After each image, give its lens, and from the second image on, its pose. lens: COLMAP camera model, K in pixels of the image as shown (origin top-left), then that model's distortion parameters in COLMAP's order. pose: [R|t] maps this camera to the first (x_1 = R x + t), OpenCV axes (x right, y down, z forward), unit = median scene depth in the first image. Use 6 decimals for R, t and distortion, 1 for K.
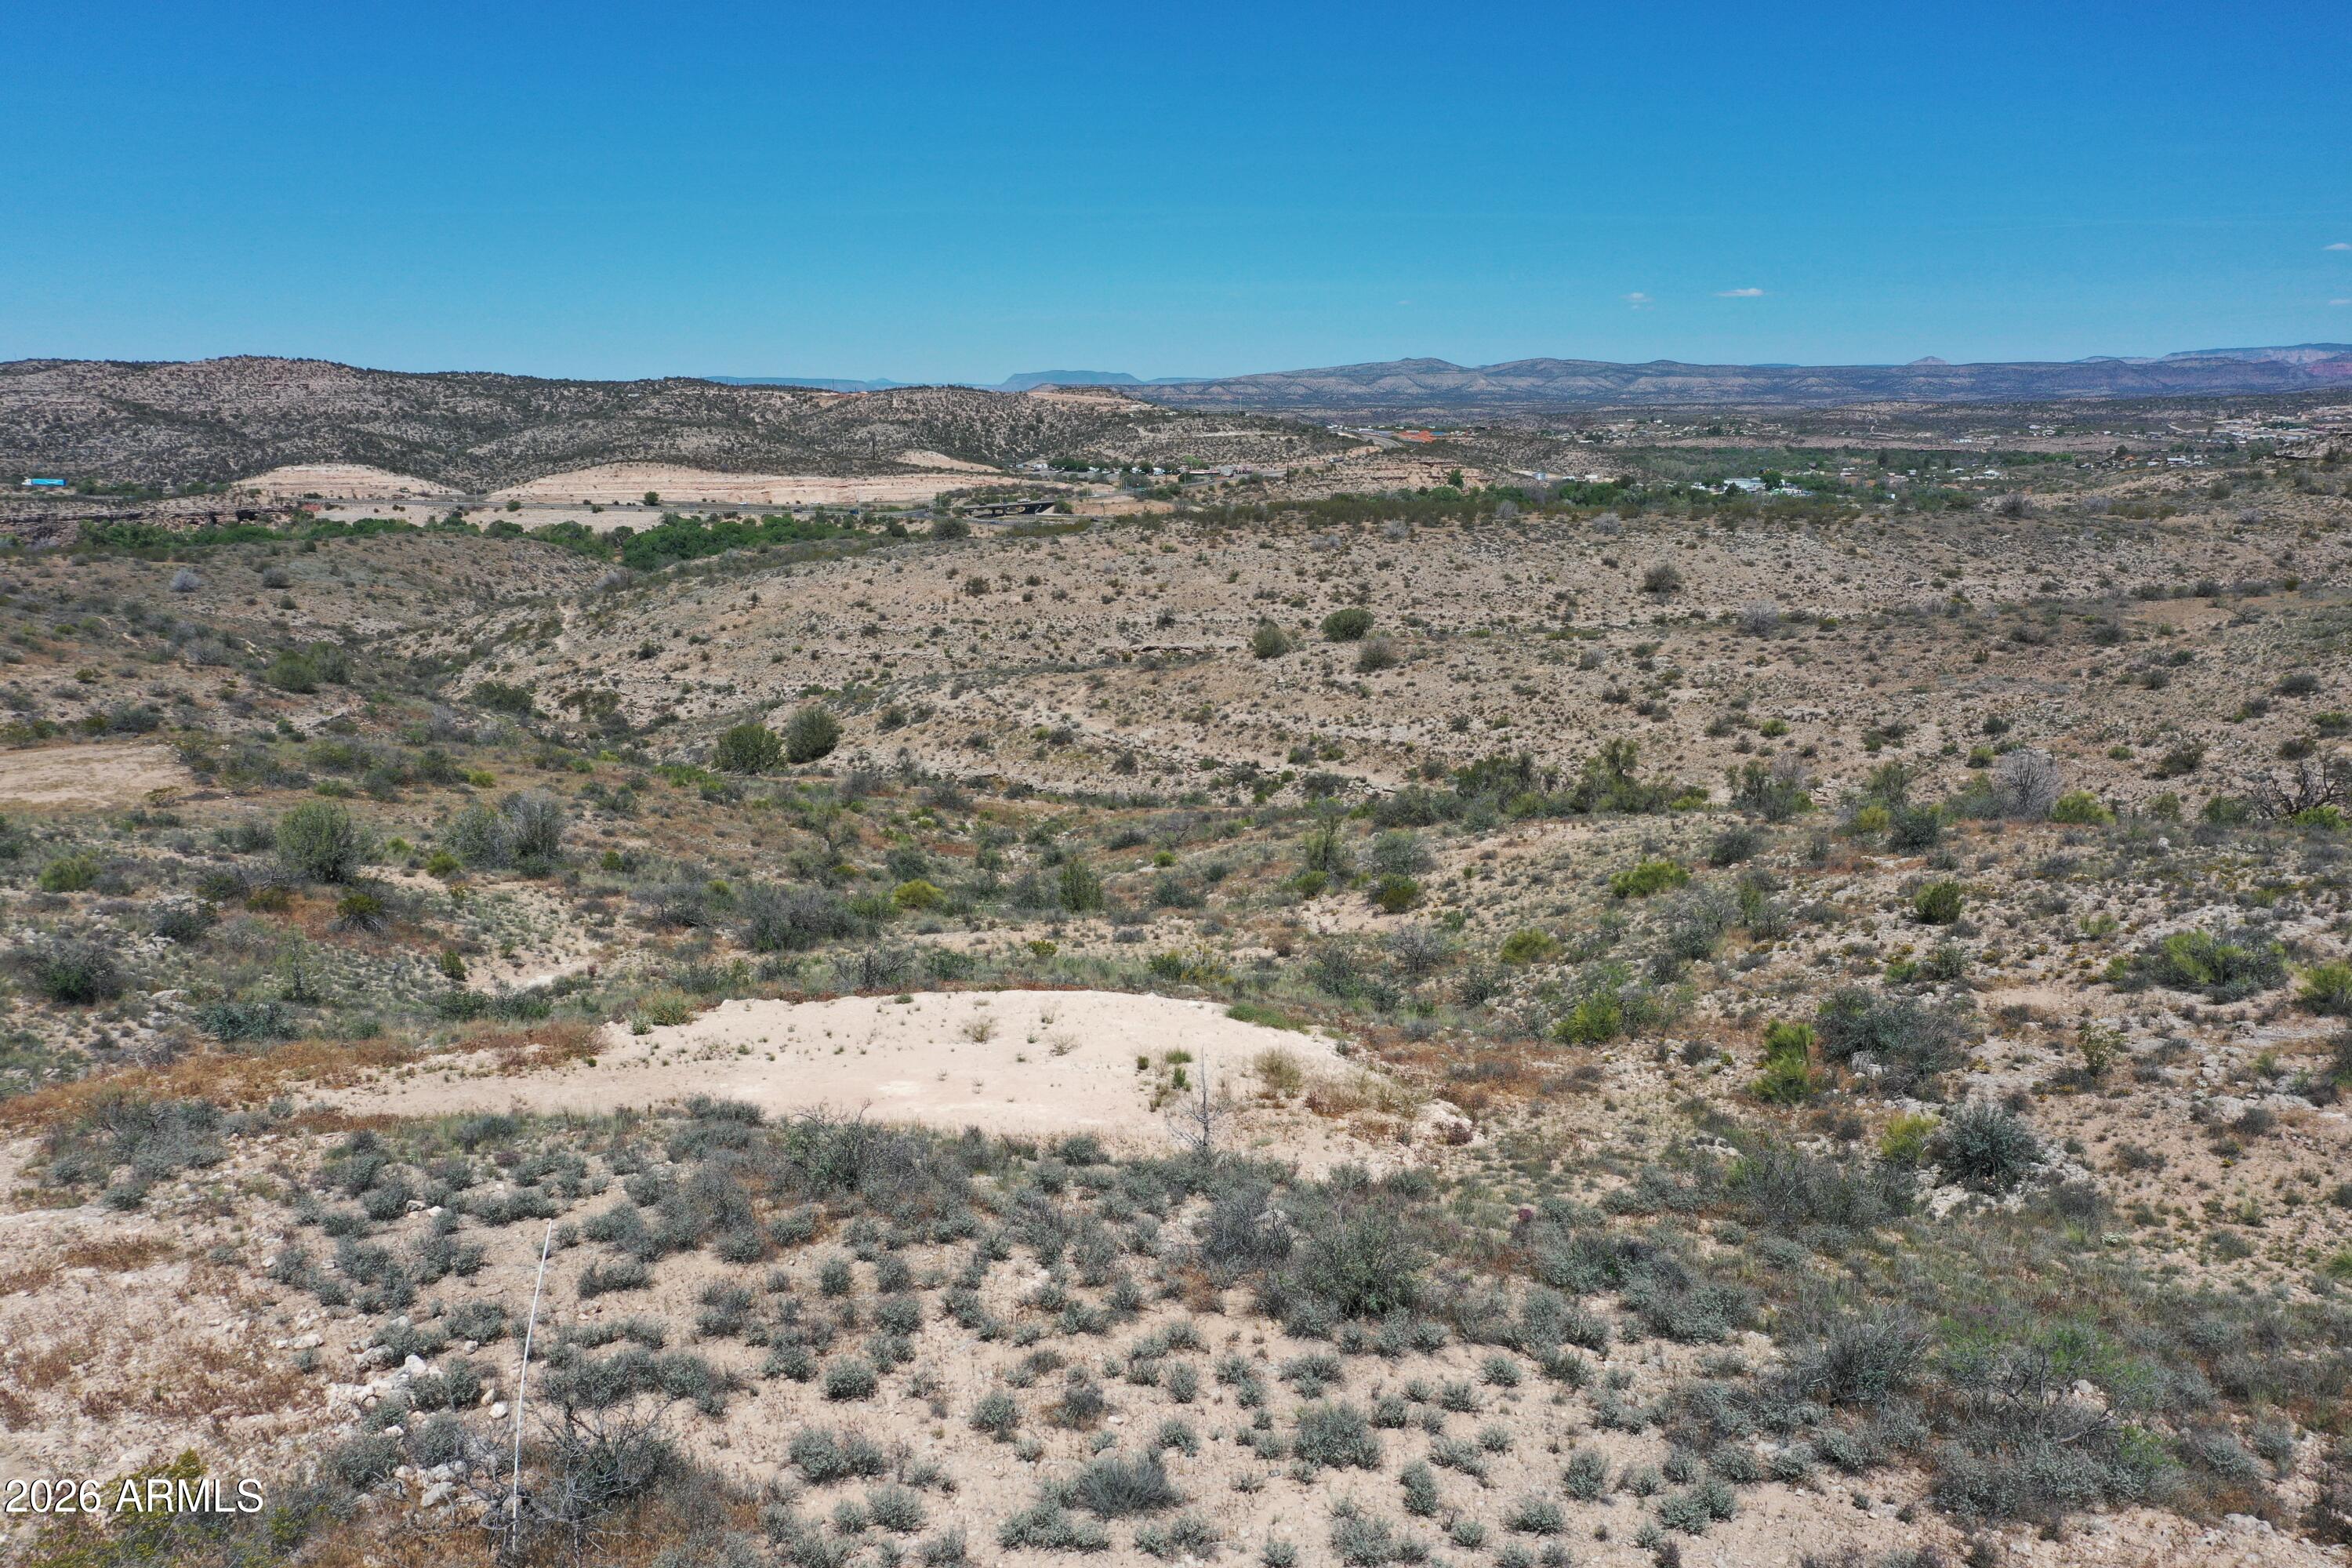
lens RADIAL K [[1855.3, 0, 1176.9], [0, 1855.3, 770.1], [0, 0, 1]] dist [0.005031, -0.002522]
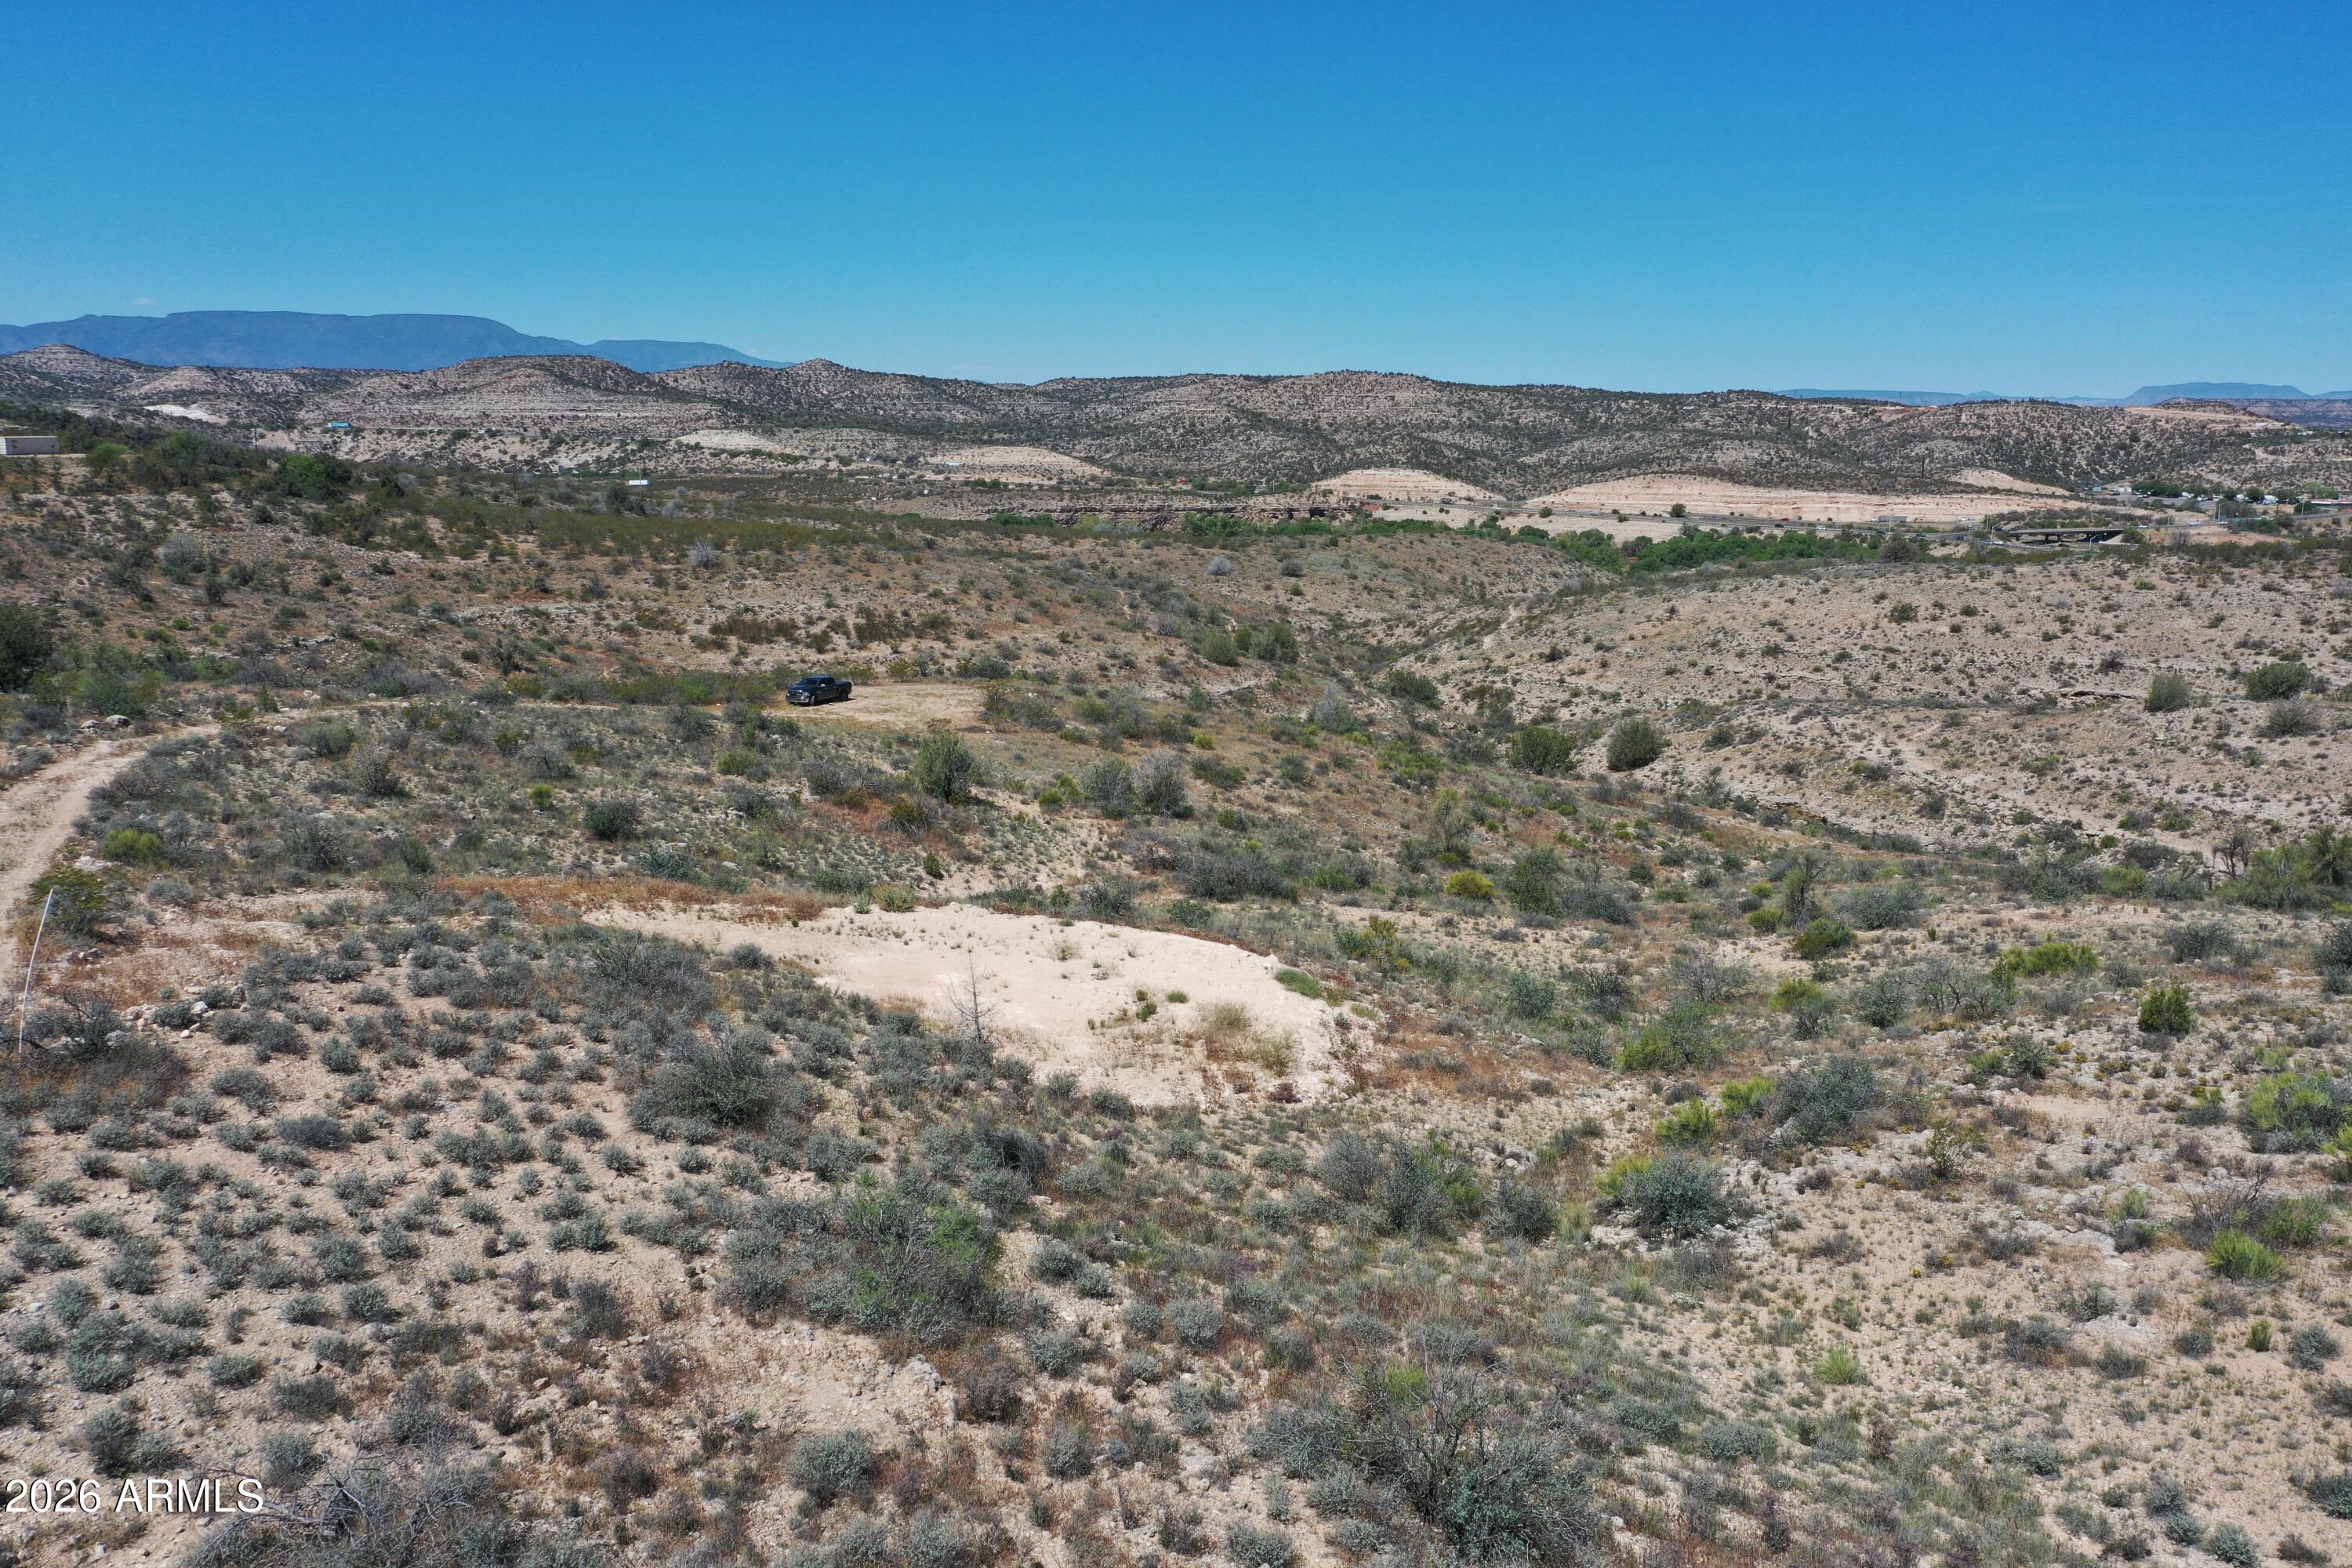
lens RADIAL K [[1855.3, 0, 1175.3], [0, 1855.3, 778.3], [0, 0, 1]] dist [0.005031, -0.002522]
pose [[0.847840, 0.110835, -0.518539, 0.073226], [-0.111948, 0.993283, 0.029268, -0.001499], [0.518299, 0.033235, 0.854553, 0.002891]]
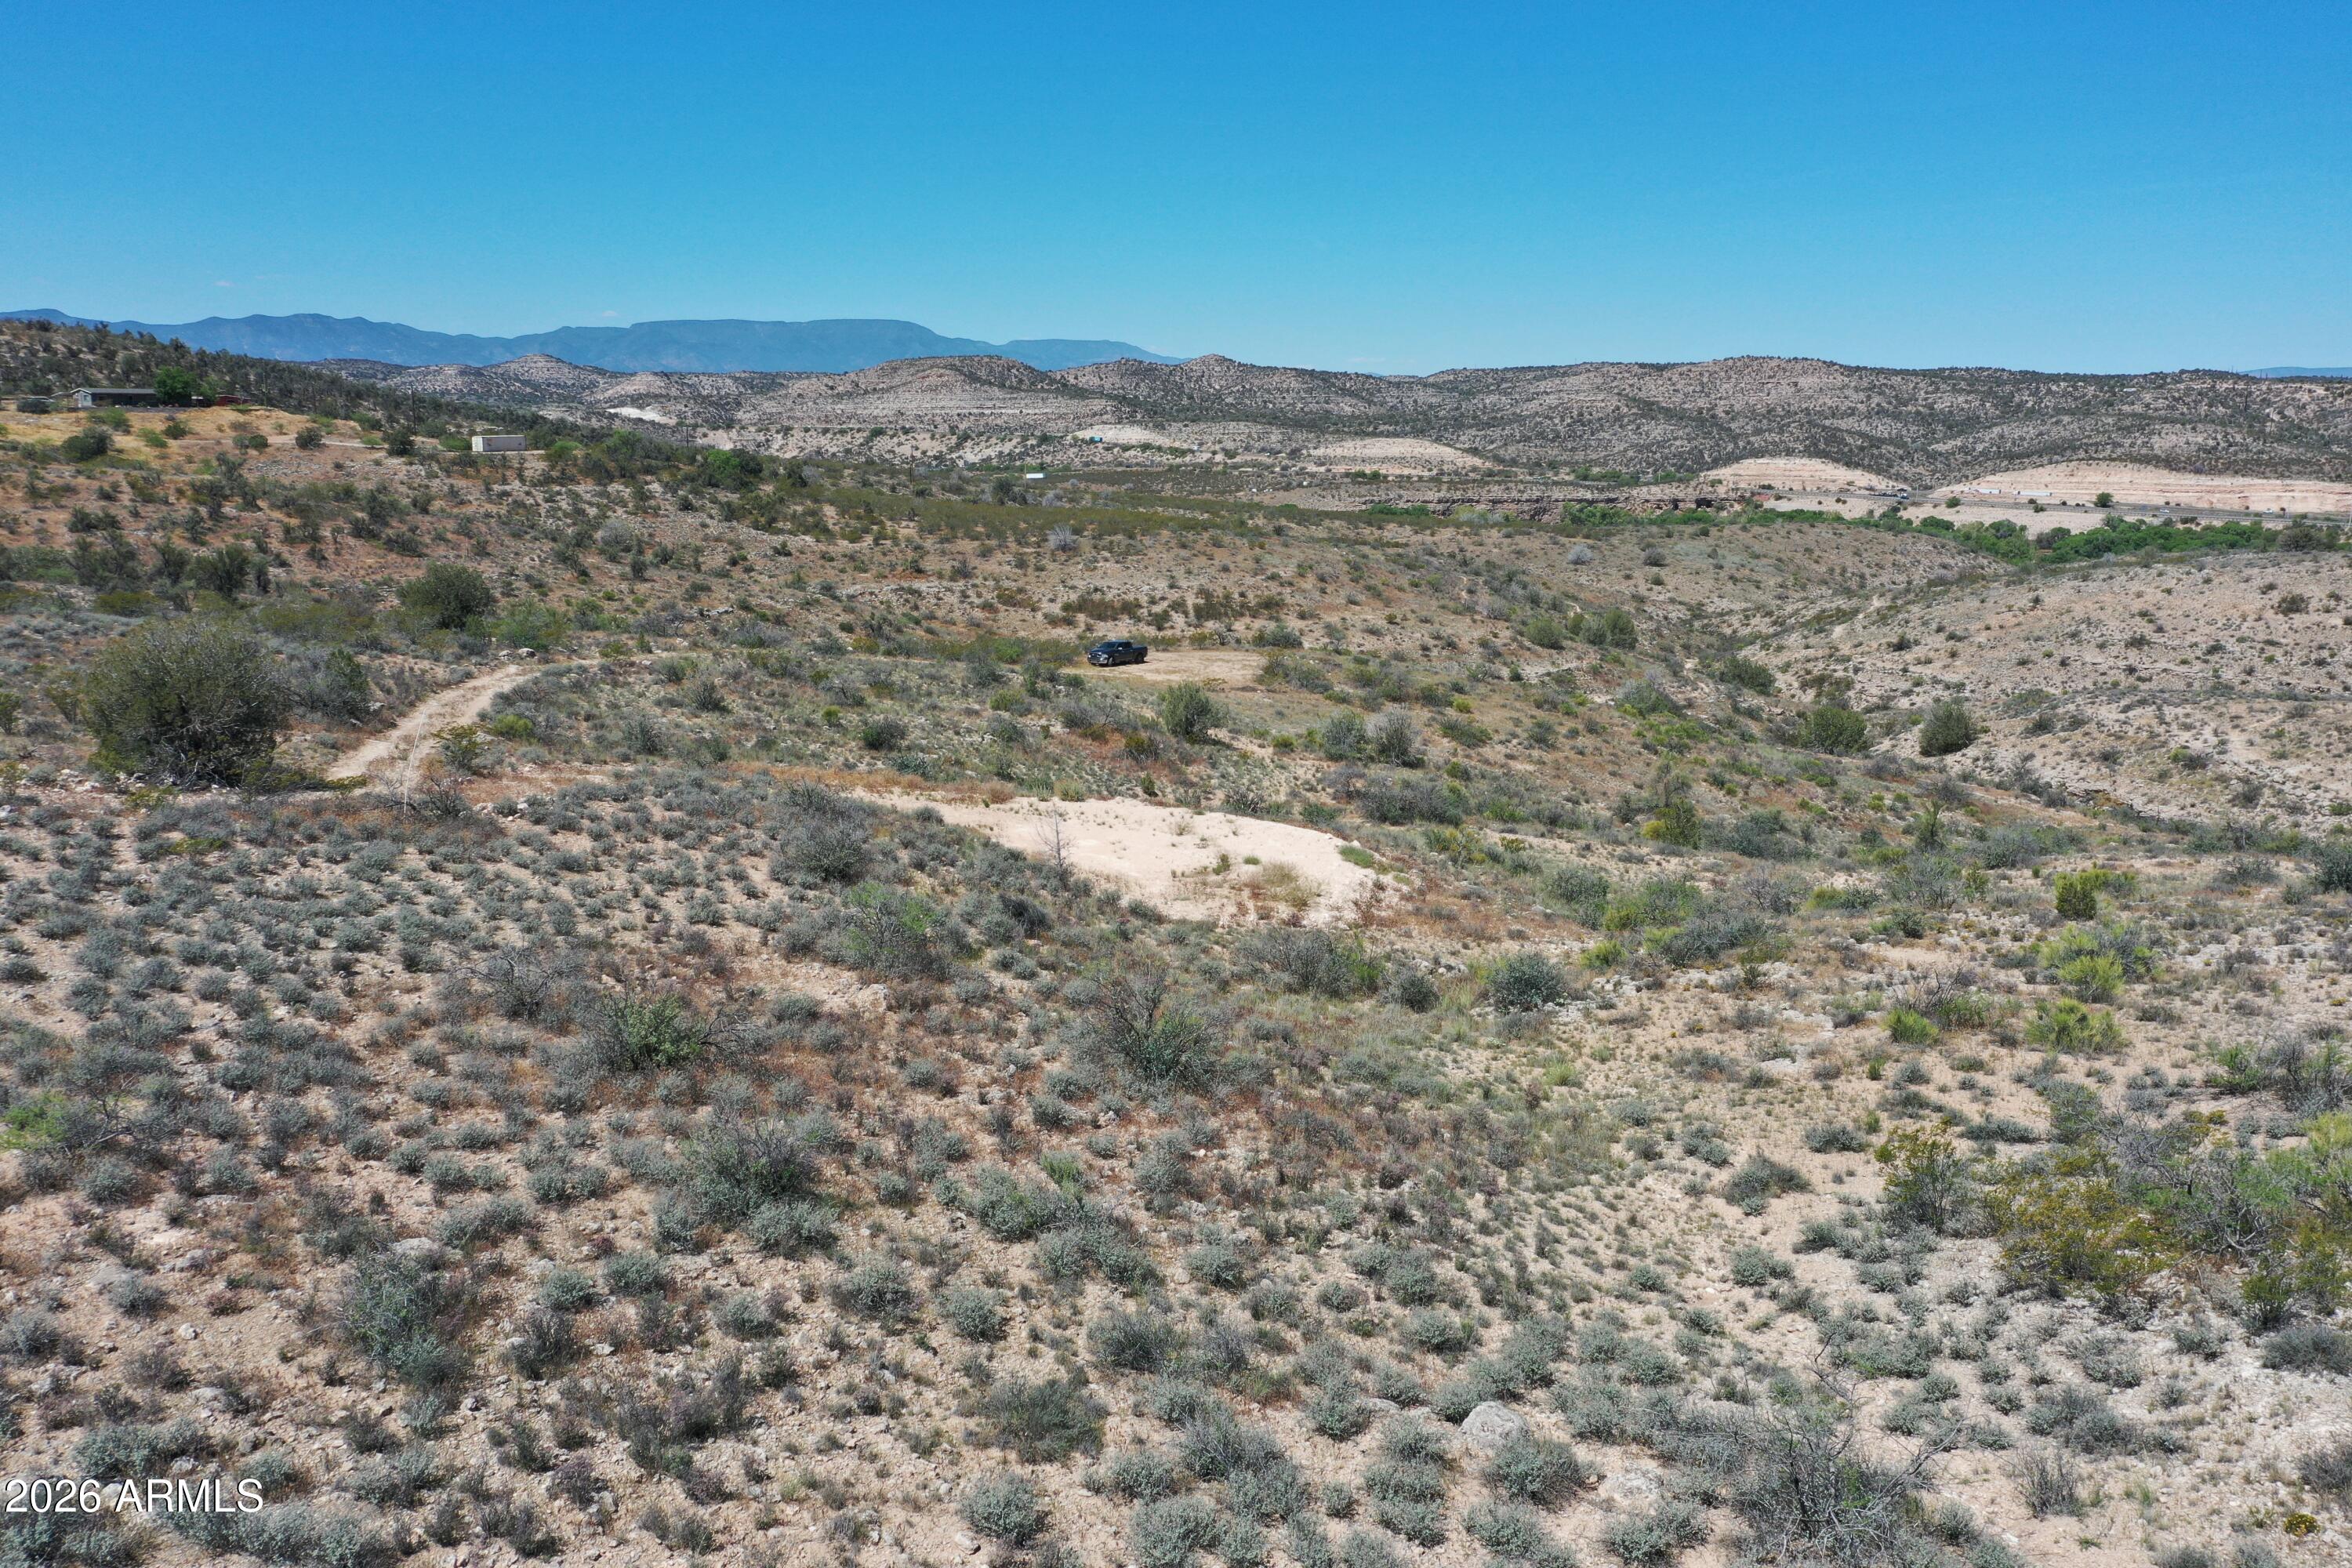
lens RADIAL K [[1855.3, 0, 1176.6], [0, 1855.3, 788.7], [0, 0, 1]] dist [0.005031, -0.002522]
pose [[0.720064, 0.139094, -0.679824, 0.118317], [-0.131056, 0.989332, 0.063607, 0.001965], [0.681419, 0.043294, 0.730612, -0.011990]]
